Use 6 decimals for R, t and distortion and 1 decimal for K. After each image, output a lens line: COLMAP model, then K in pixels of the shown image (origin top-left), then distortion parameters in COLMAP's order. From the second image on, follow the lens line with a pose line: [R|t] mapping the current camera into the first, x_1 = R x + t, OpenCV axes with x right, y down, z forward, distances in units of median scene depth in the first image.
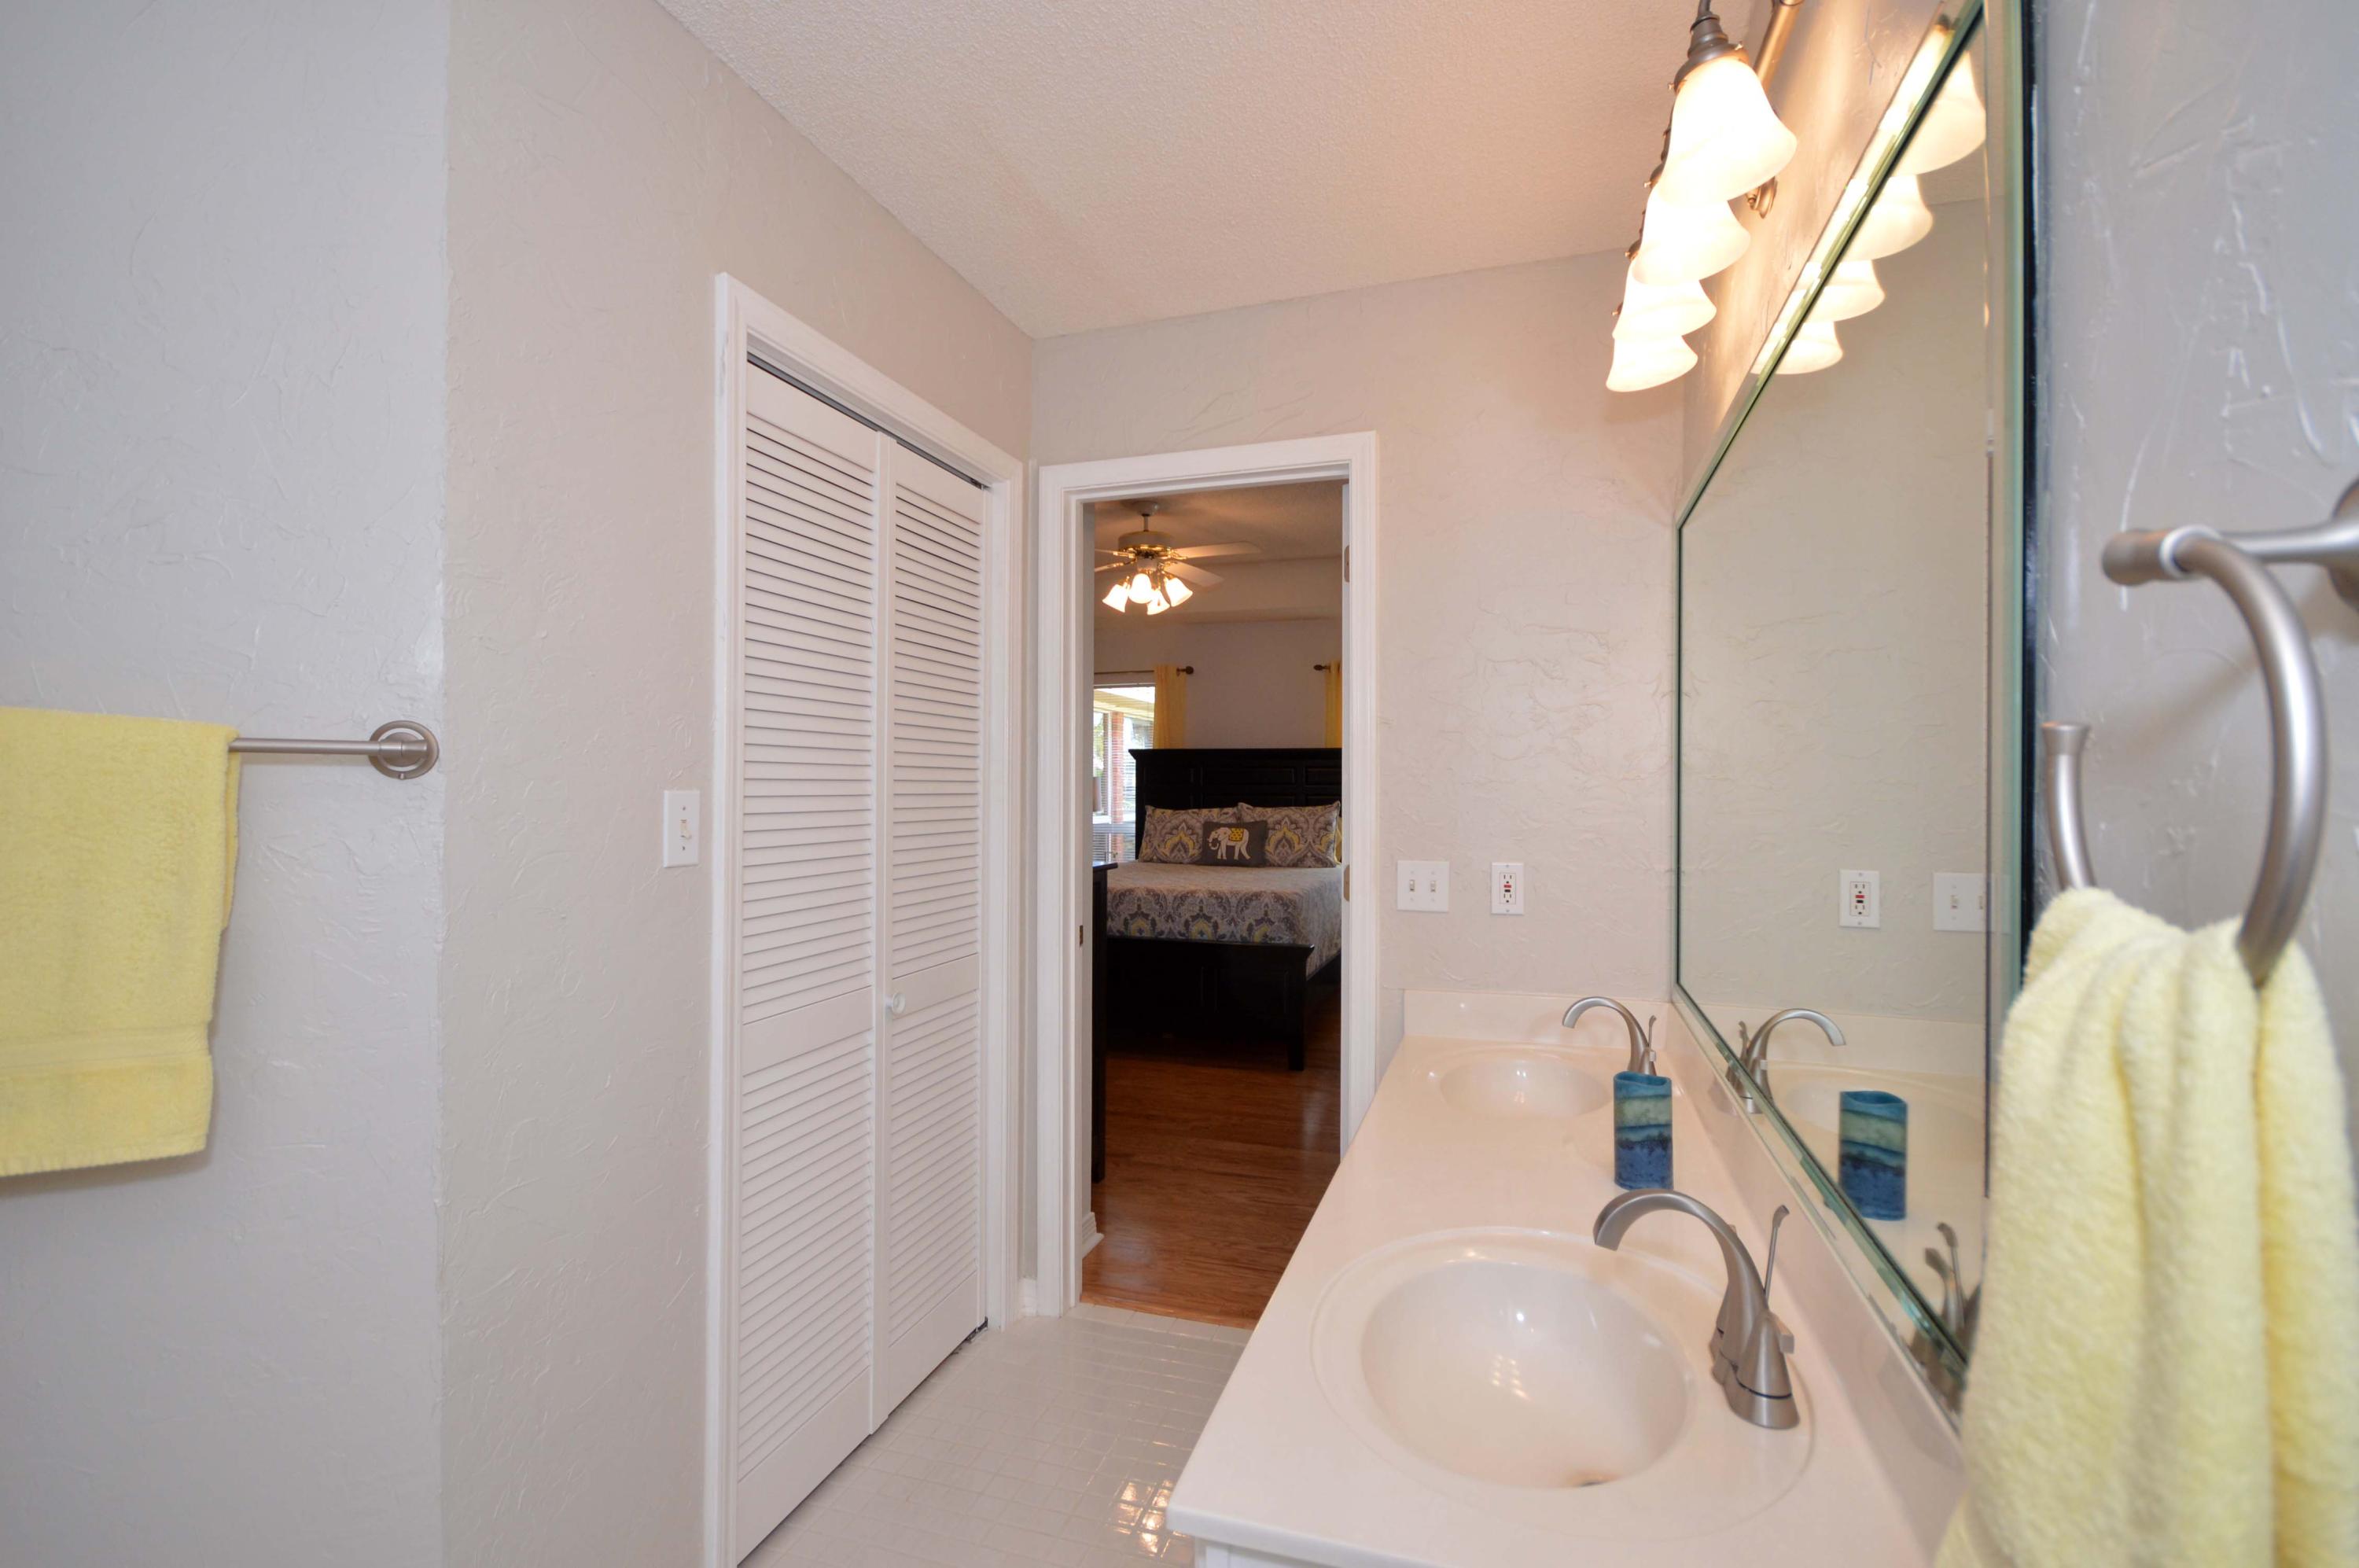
lens RADIAL K [[1093.2, 0, 1175.9], [0, 1093.2, 781.9], [0, 0, 1]] dist [0.002534, 0.000307]
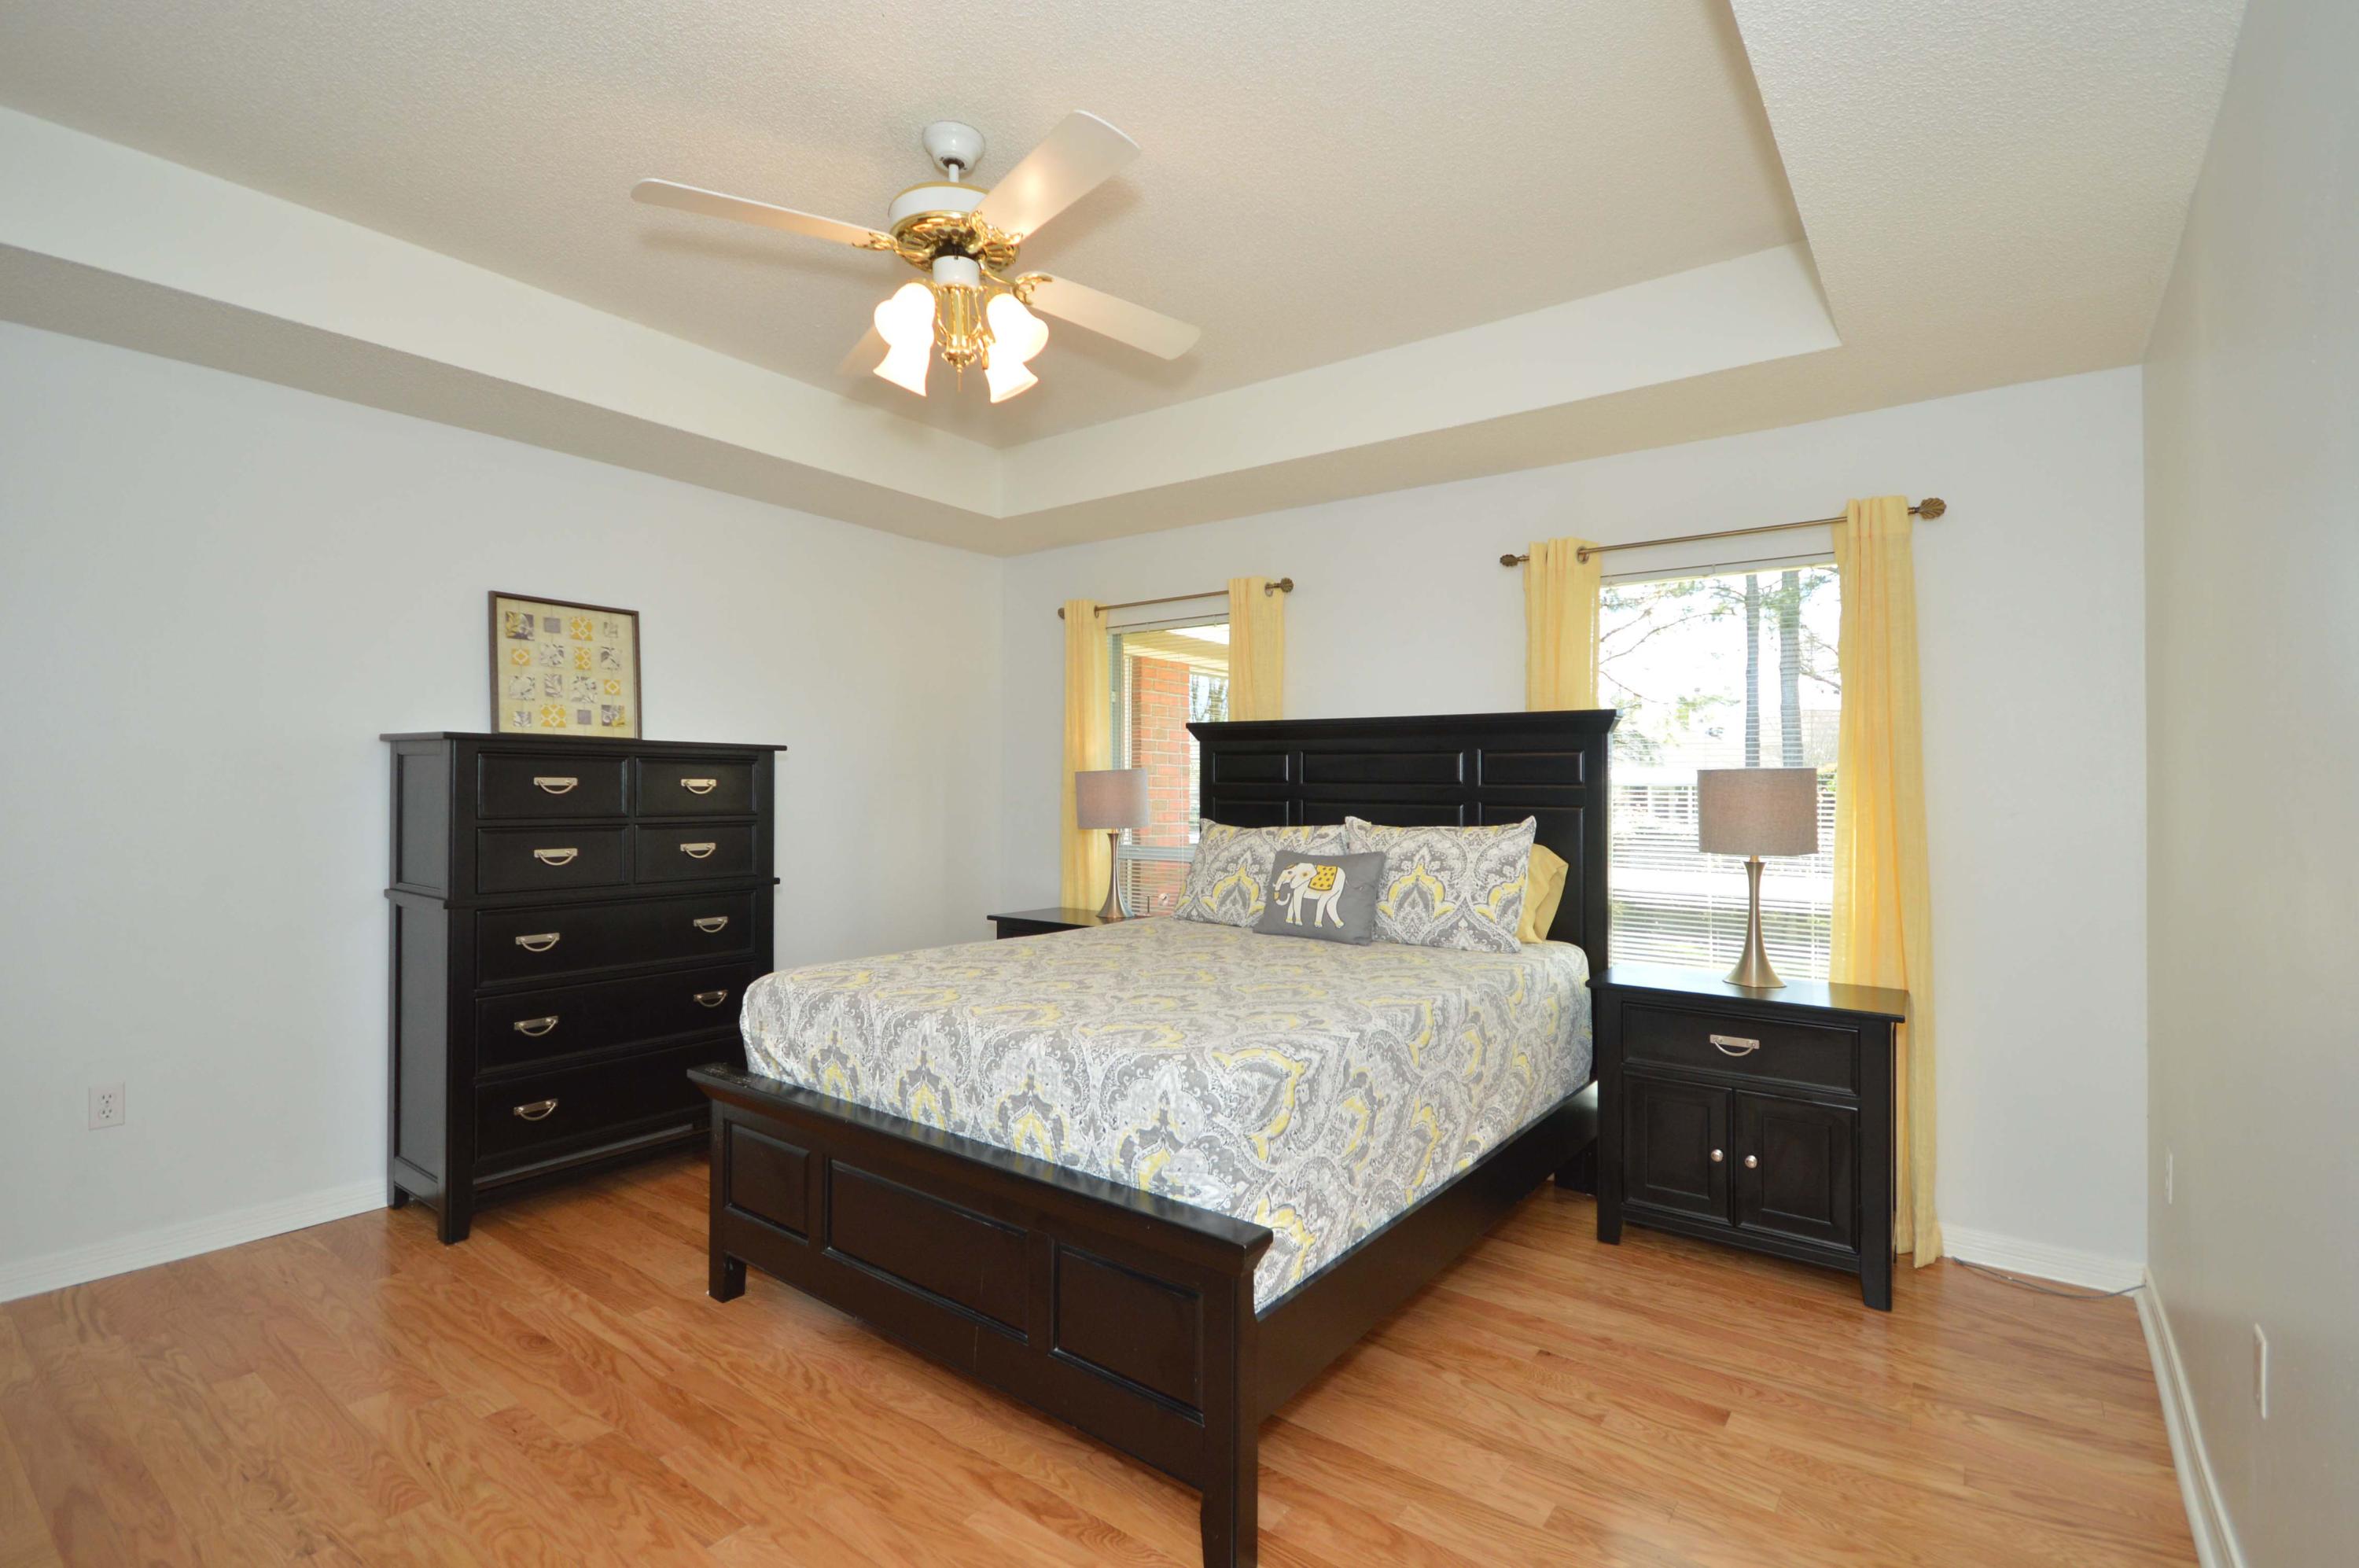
lens RADIAL K [[1080.8, 0, 1173.8], [0, 1080.8, 797.9], [0, 0, 1]] dist [0.001520, 0.000466]
pose [[0.945284, 0.008191, -0.326145, 0.202950], [-0.004214, 0.999908, 0.012898, 0.004273], [0.326220, -0.010818, 0.945232, 0.632517]]
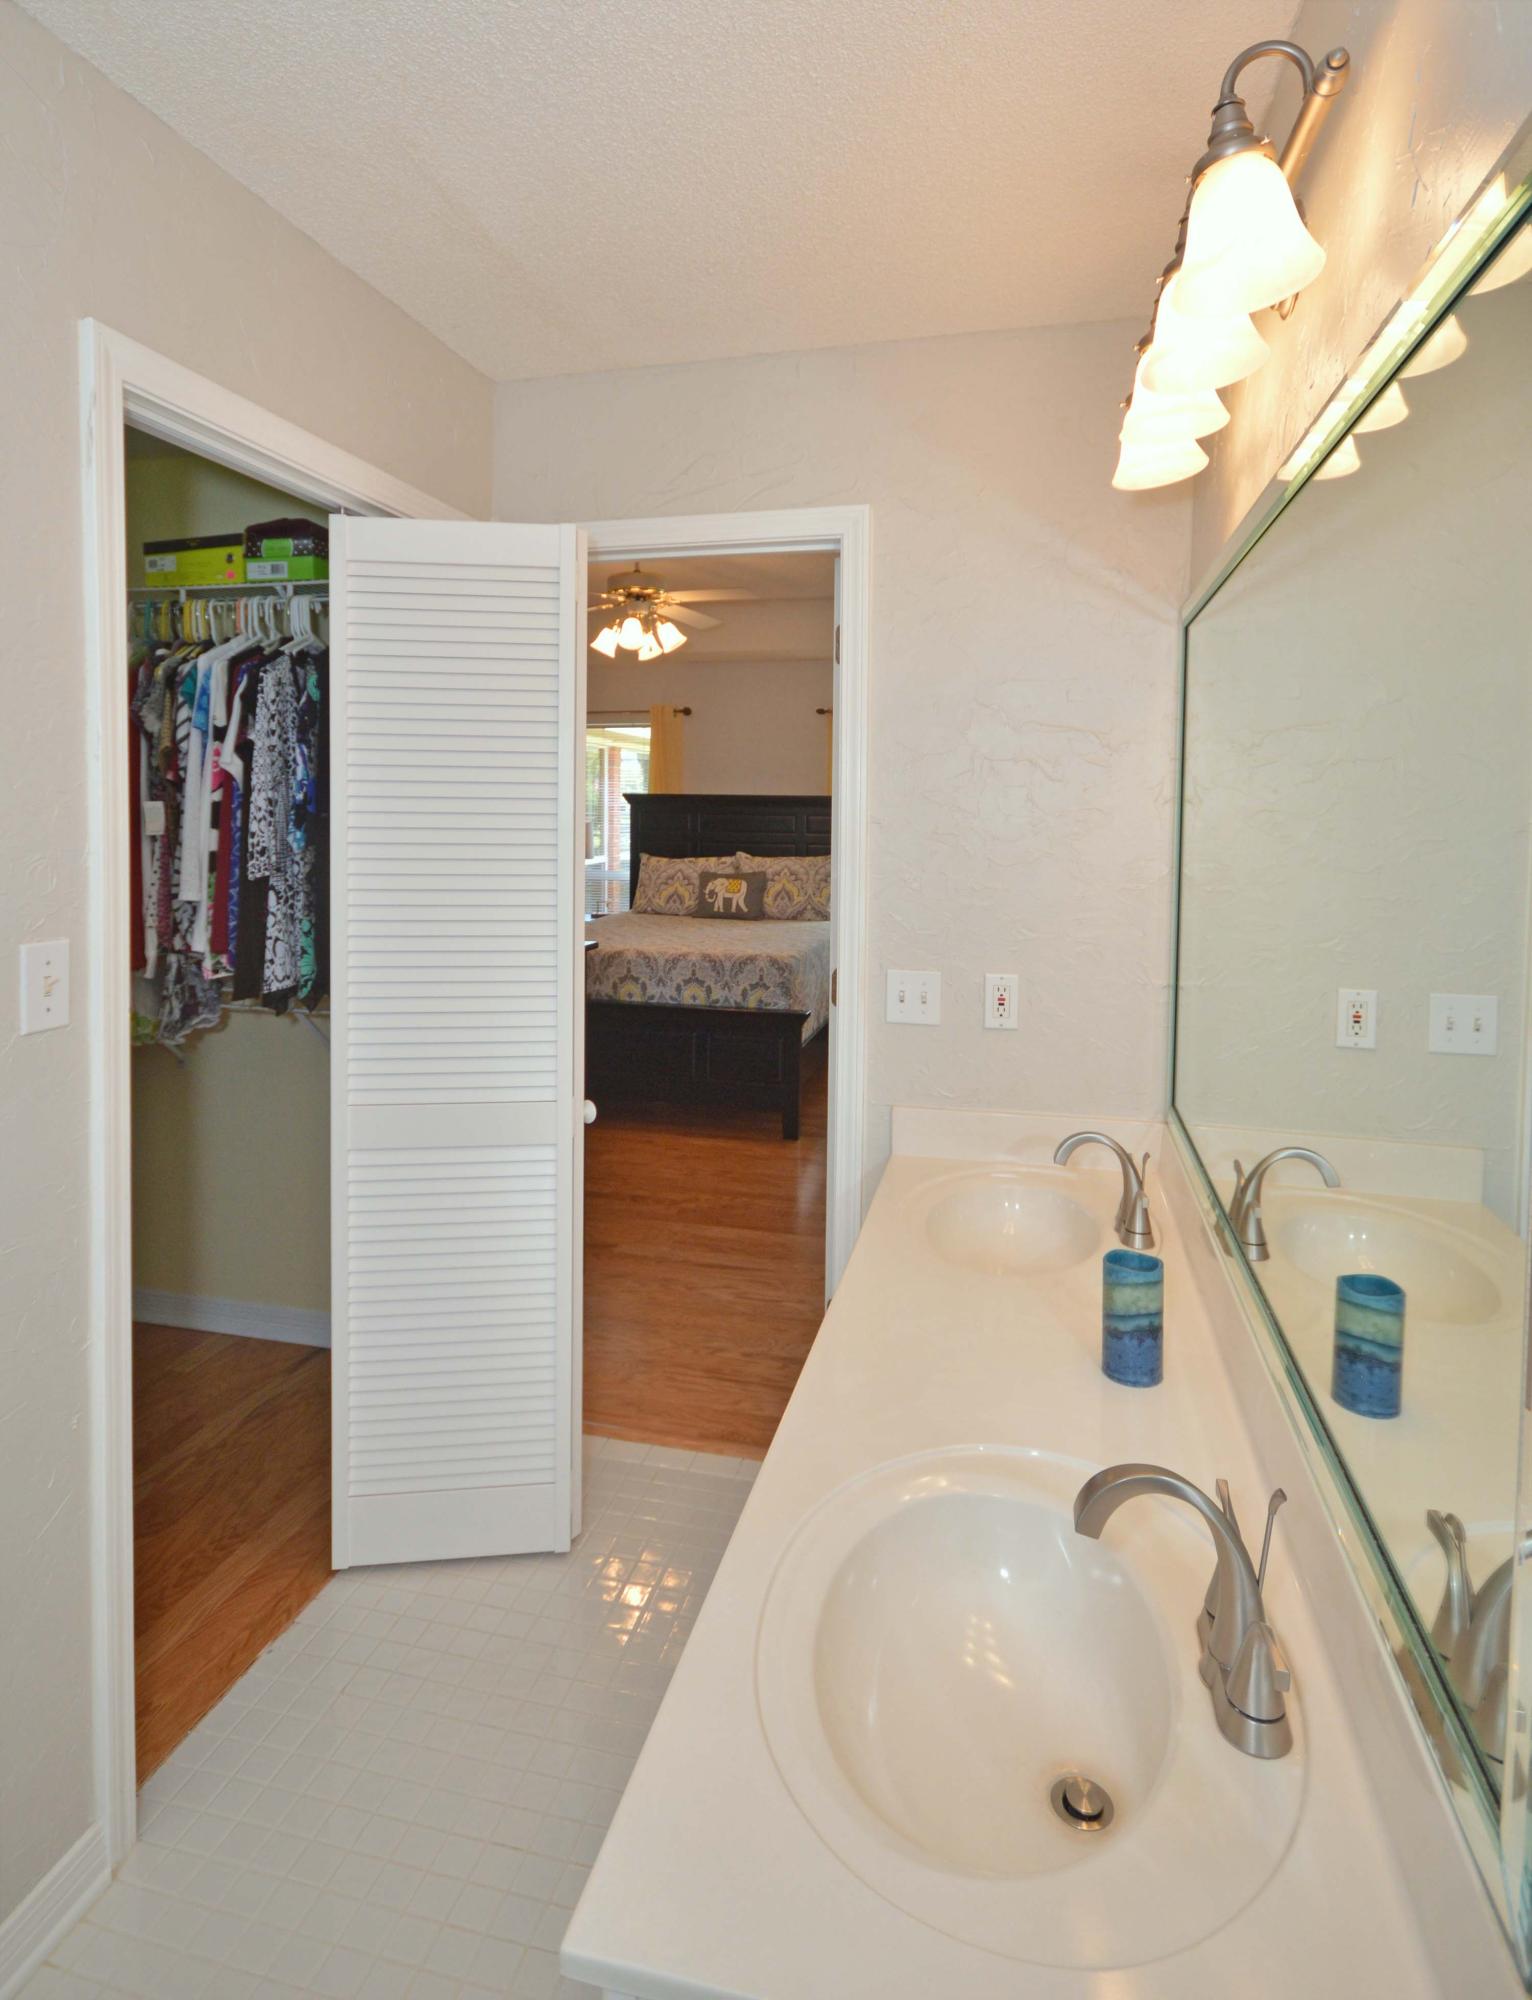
lens RADIAL K [[1111.7, 0, 778.7], [0, 1111.7, 852.2], [0, 0, 1]] dist [0.001473, -0.000724]
pose [[0.996258, 0.003879, 0.086345, 0.012672], [-0.007685, 0.999011, 0.043791, -0.032193], [-0.086090, -0.044291, 0.995302, 0.029729]]
